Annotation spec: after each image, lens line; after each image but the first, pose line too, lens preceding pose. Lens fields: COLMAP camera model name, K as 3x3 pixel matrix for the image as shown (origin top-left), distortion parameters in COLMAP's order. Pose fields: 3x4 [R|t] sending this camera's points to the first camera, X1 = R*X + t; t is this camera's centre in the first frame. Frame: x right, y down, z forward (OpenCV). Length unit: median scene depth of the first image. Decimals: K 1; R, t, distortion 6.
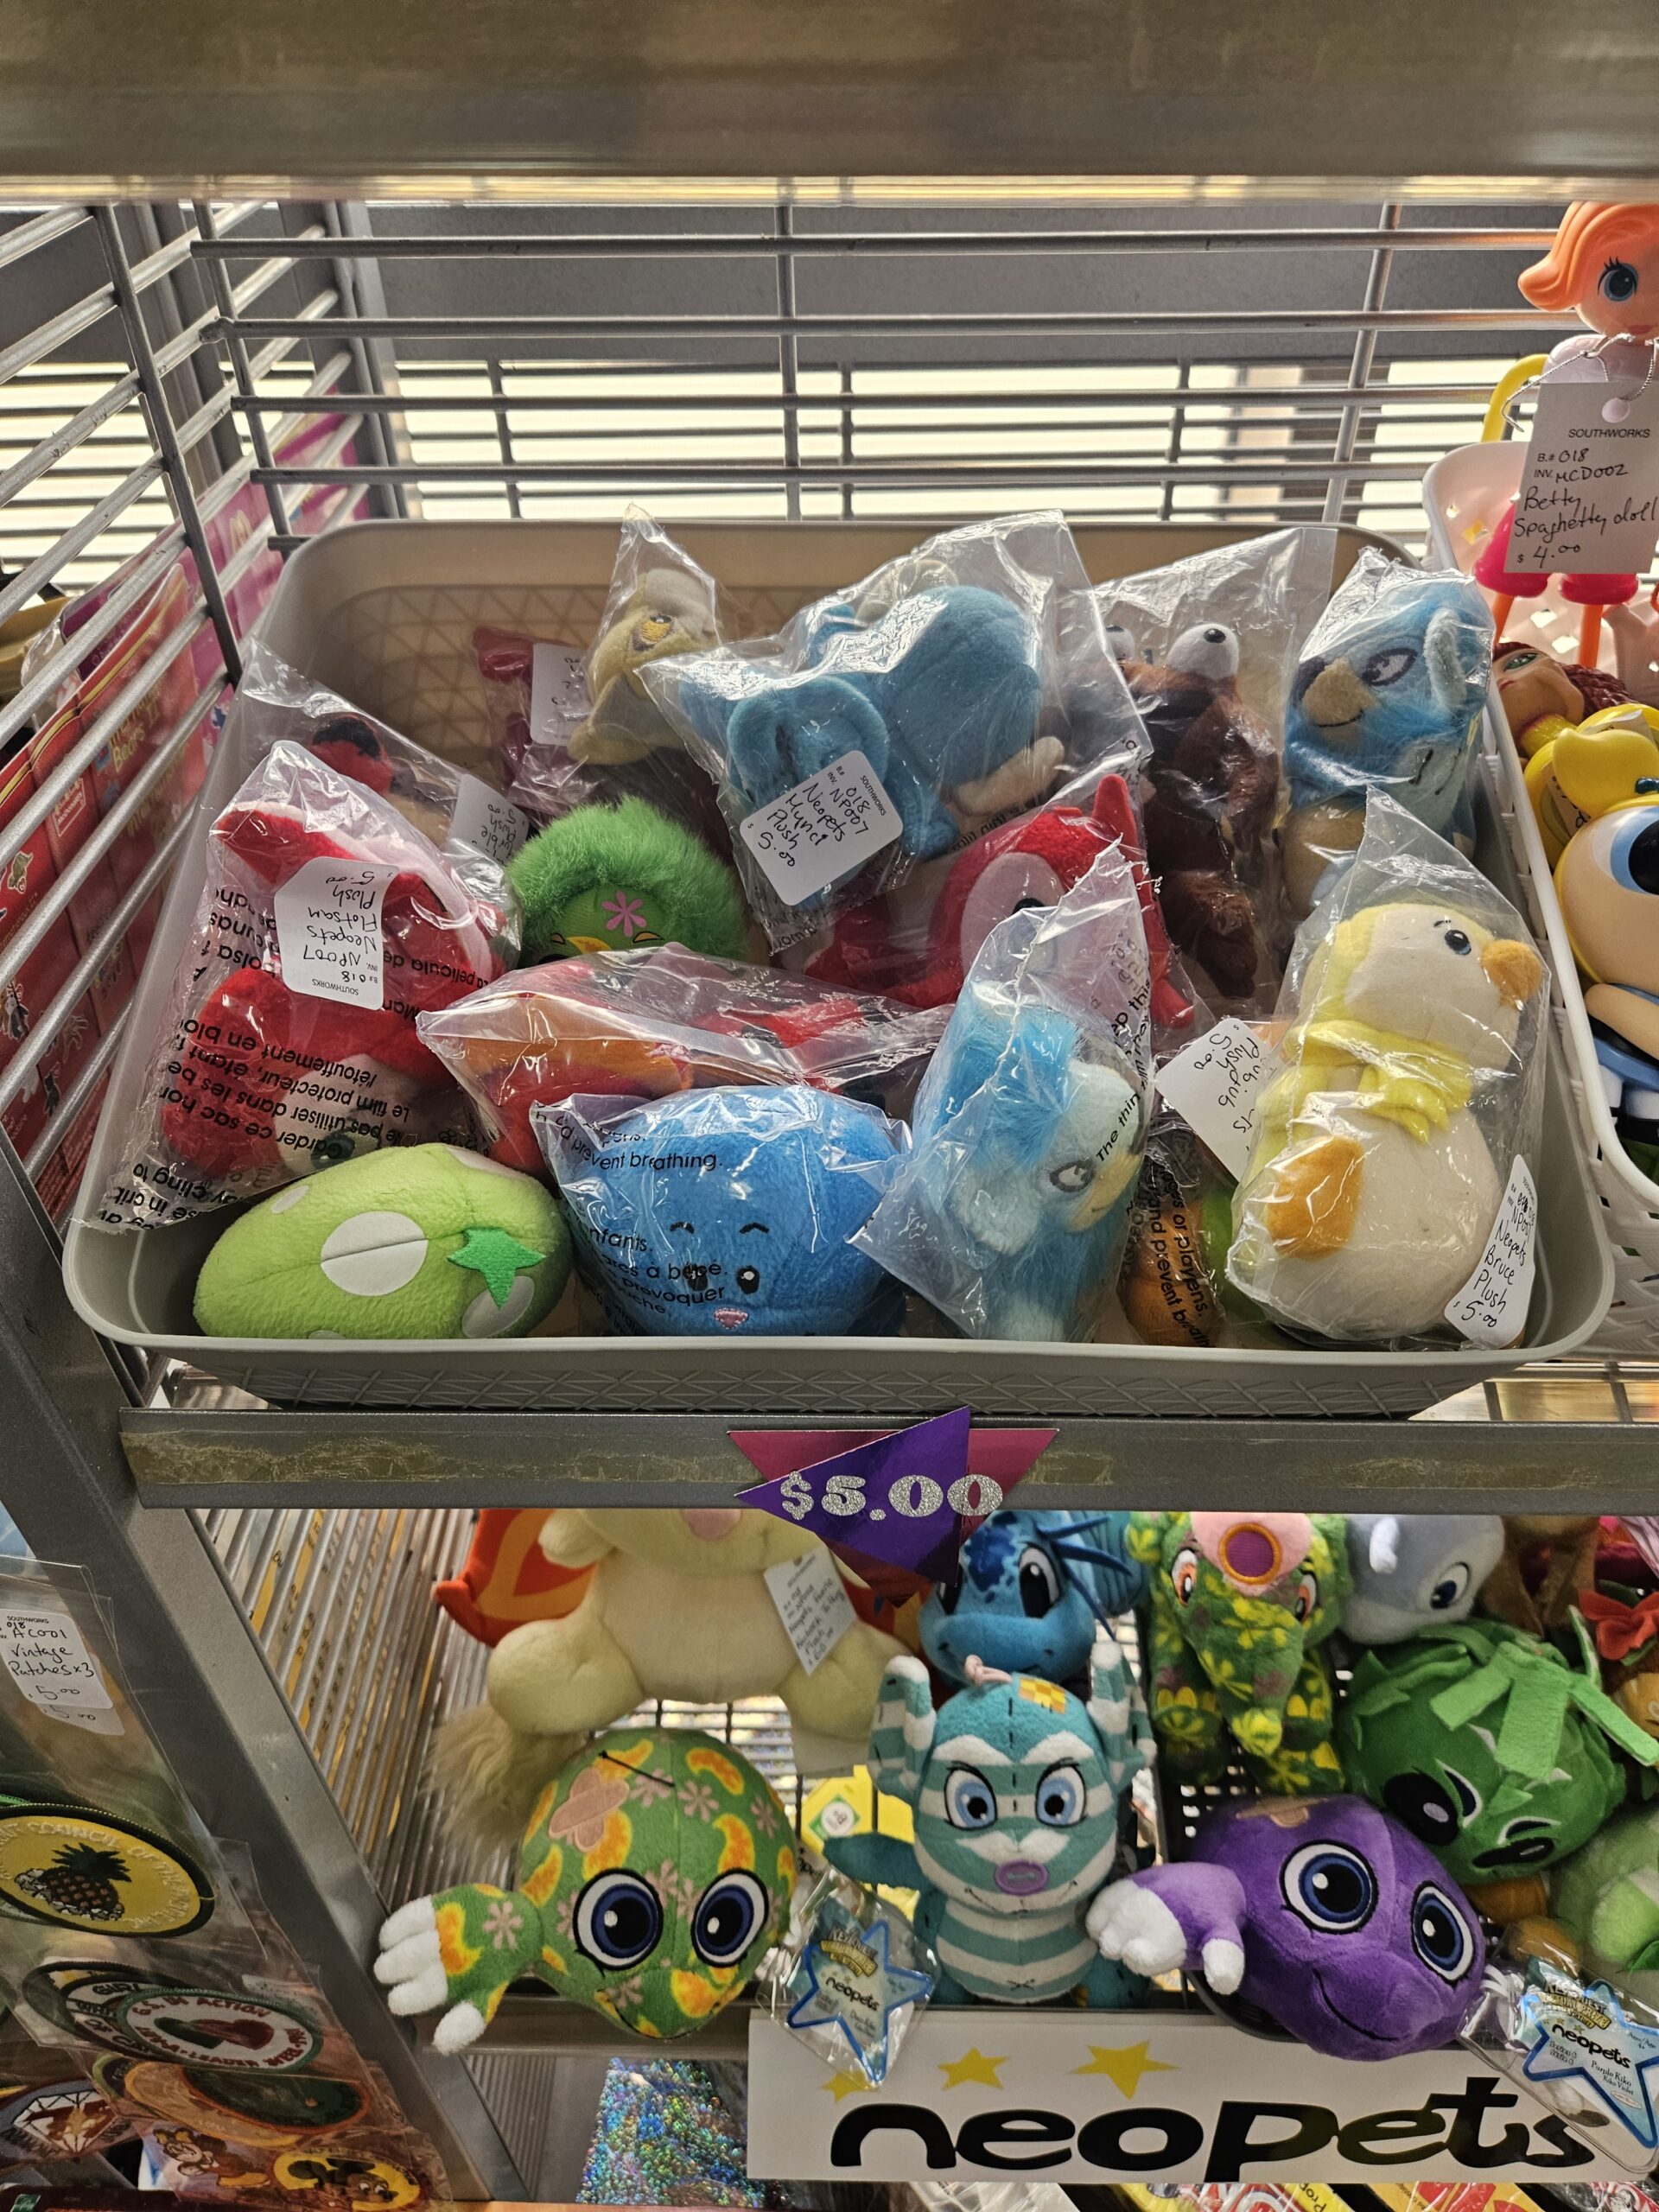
lens RADIAL K [[1485.2, 0, 870.2], [0, 1485.2, 1079.0], [0, 0, 1]] dist [0.052848, -0.054541]
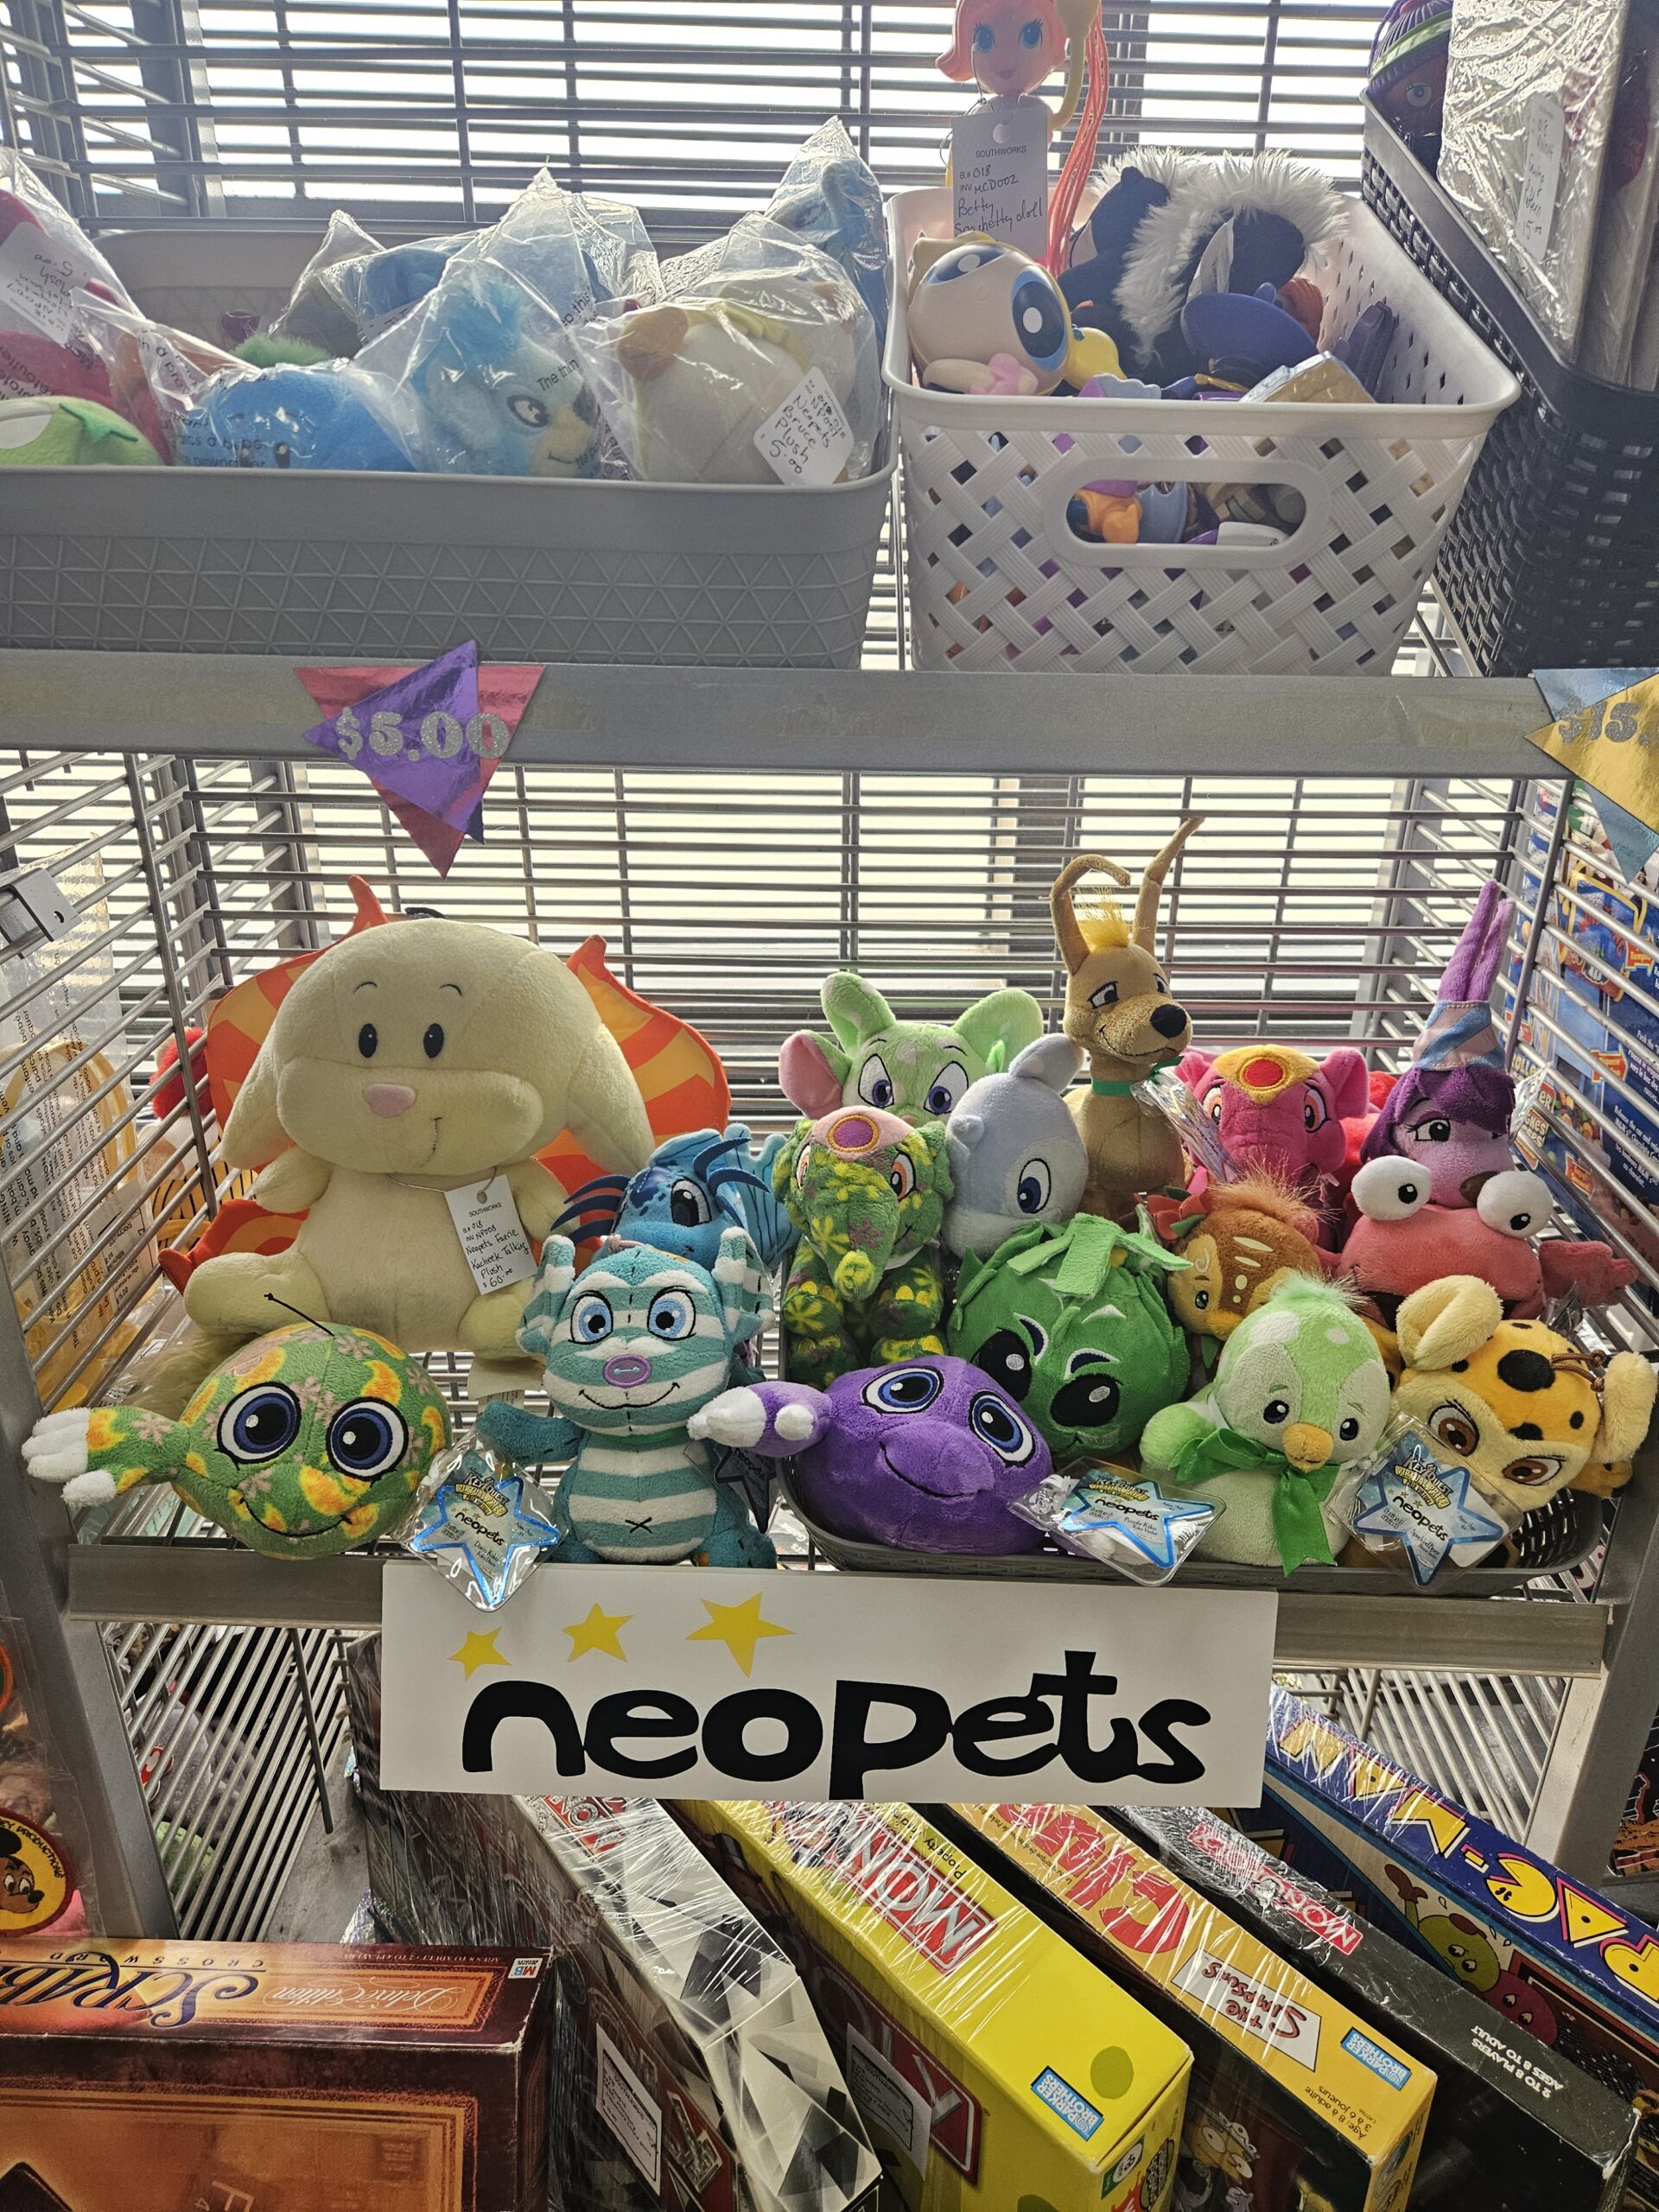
lens RADIAL K [[1470.6, 0, 868.0], [0, 1470.6, 1104.1], [0, 0, 1]] dist [0.103219, -0.111215]
pose [[0.999777, 0.015745, 0.014074, 0.250975], [-0.011673, 0.967385, -0.253040, 0.590032], [-0.017599, 0.252819, 0.967353, -0.119452]]
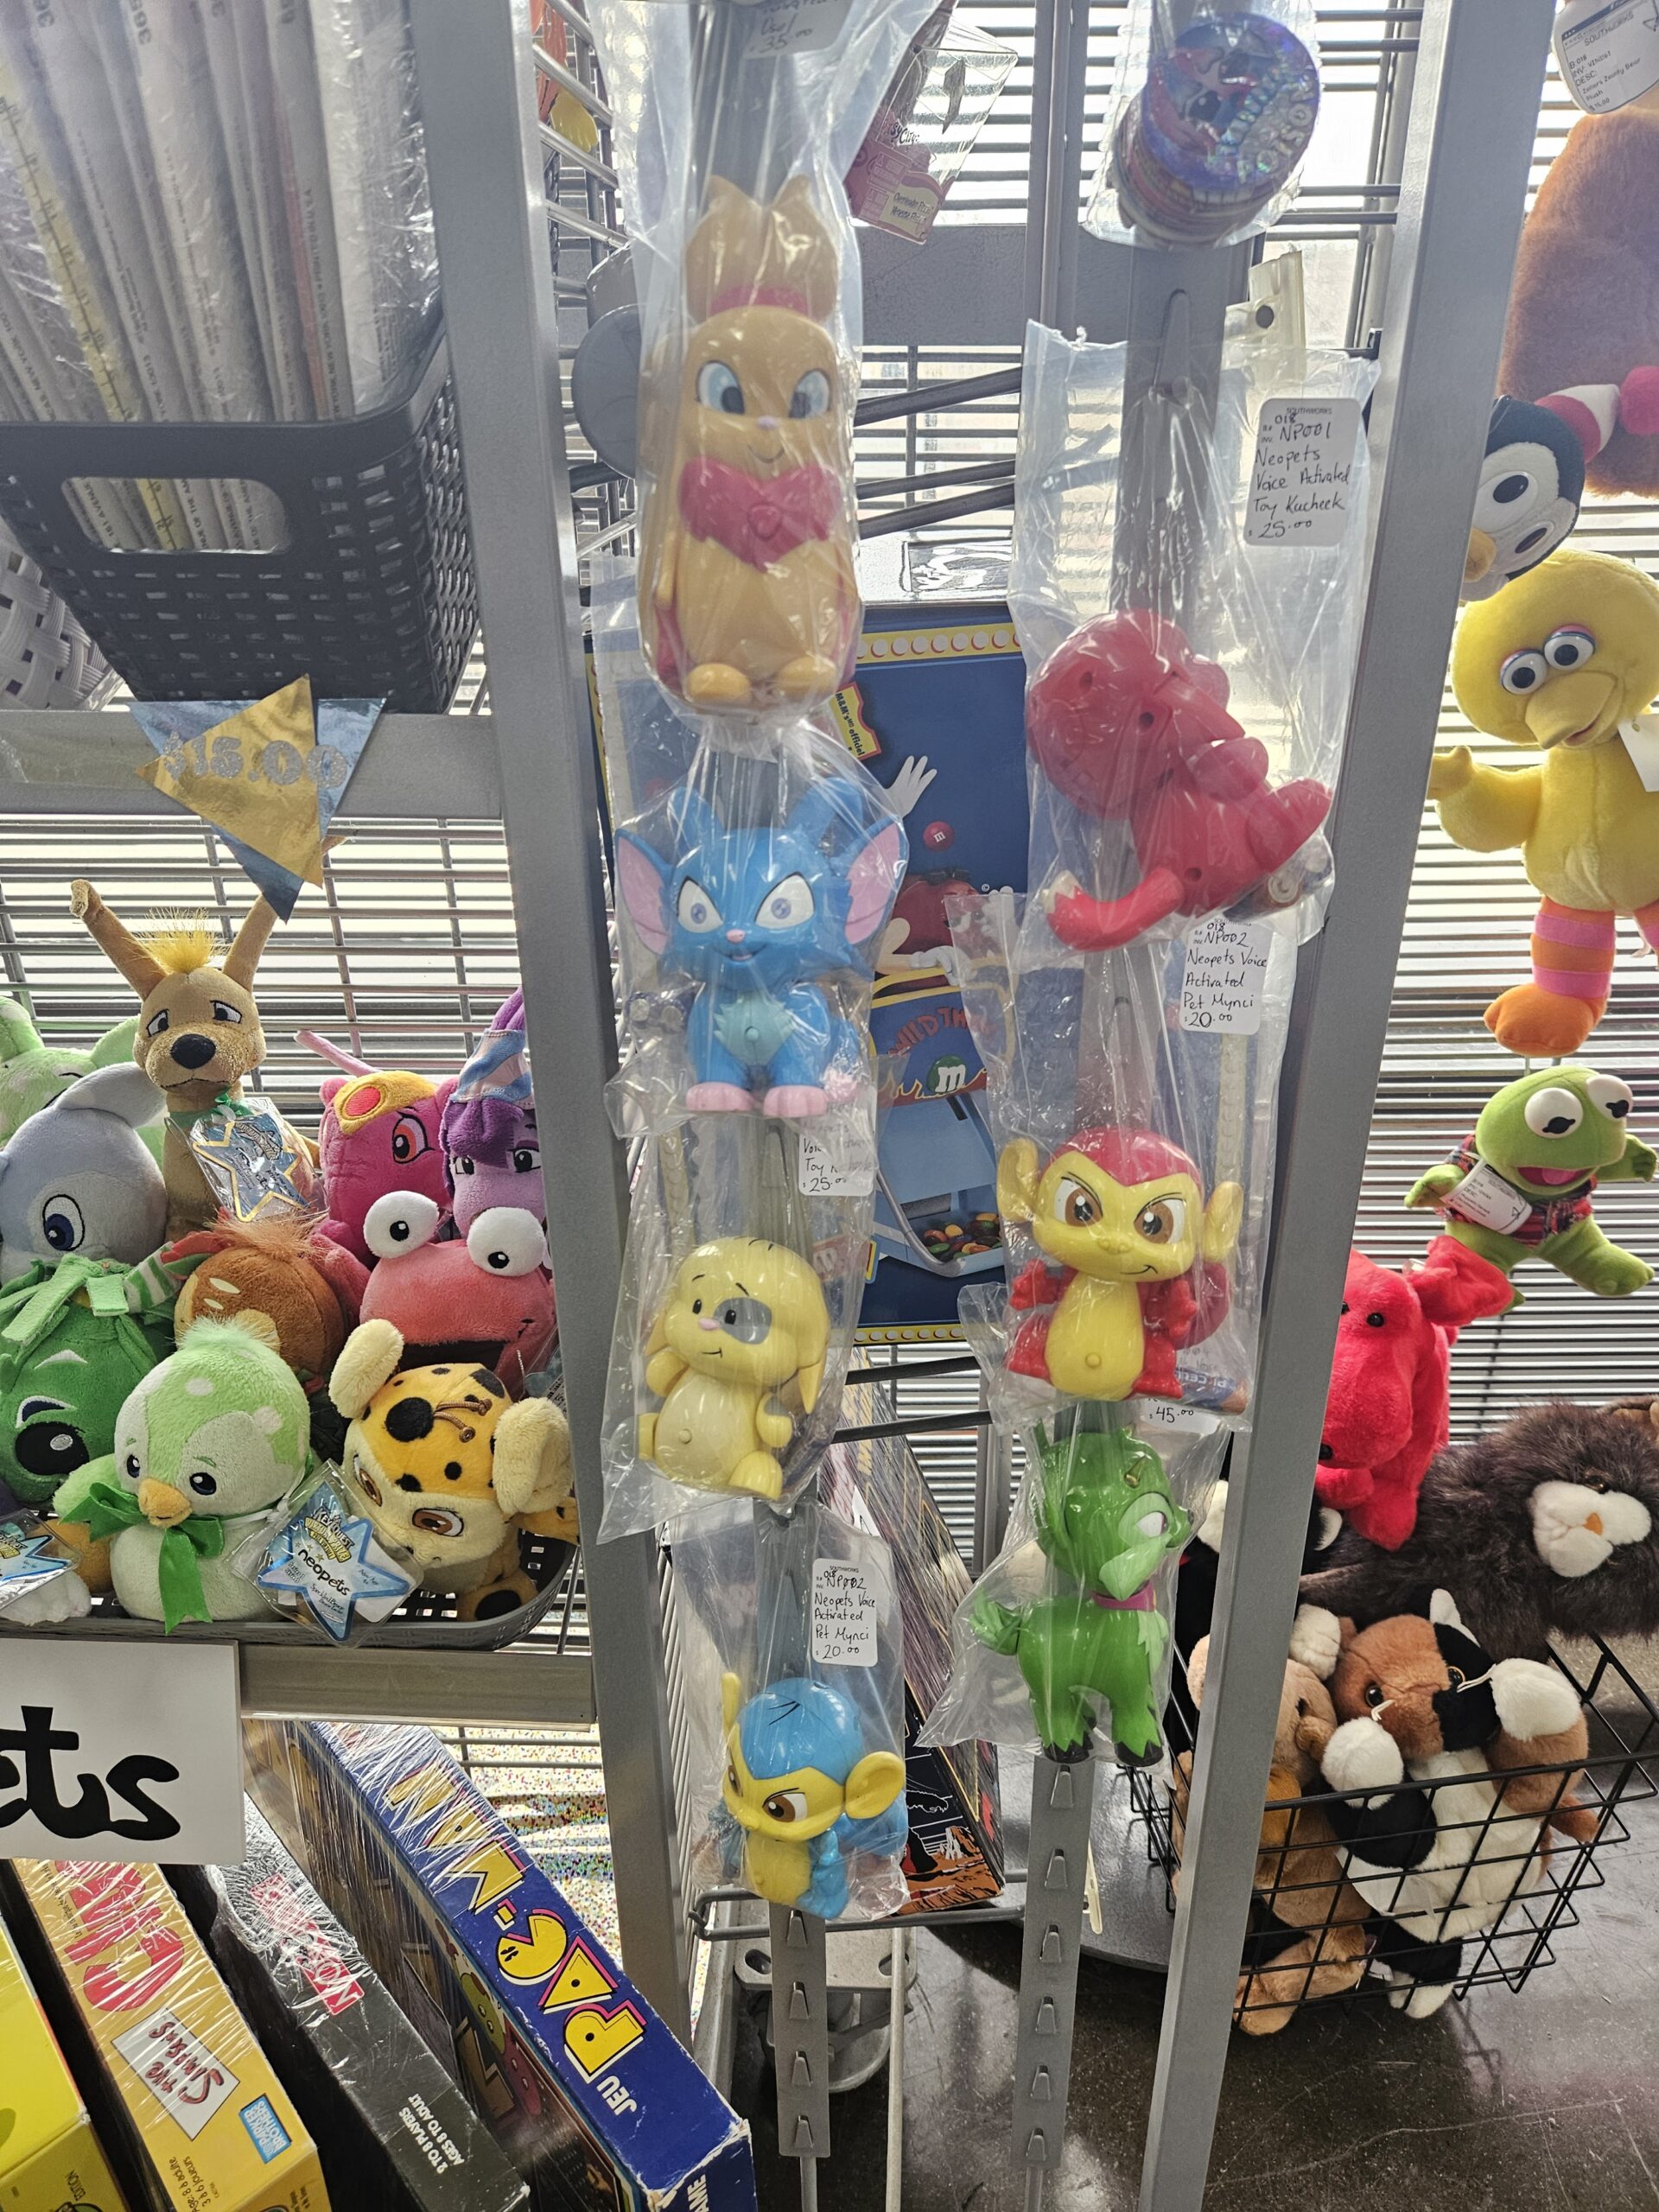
lens RADIAL K [[1485.2, 0, 870.2], [0, 1485.2, 1079.0], [0, 0, 1]] dist [0.052848, -0.054541]
pose [[0.999673, 0.011273, -0.022974, 1.051651], [-0.016790, 0.966439, -0.256346, 0.532052], [0.019313, 0.256648, 0.966312, -0.098156]]
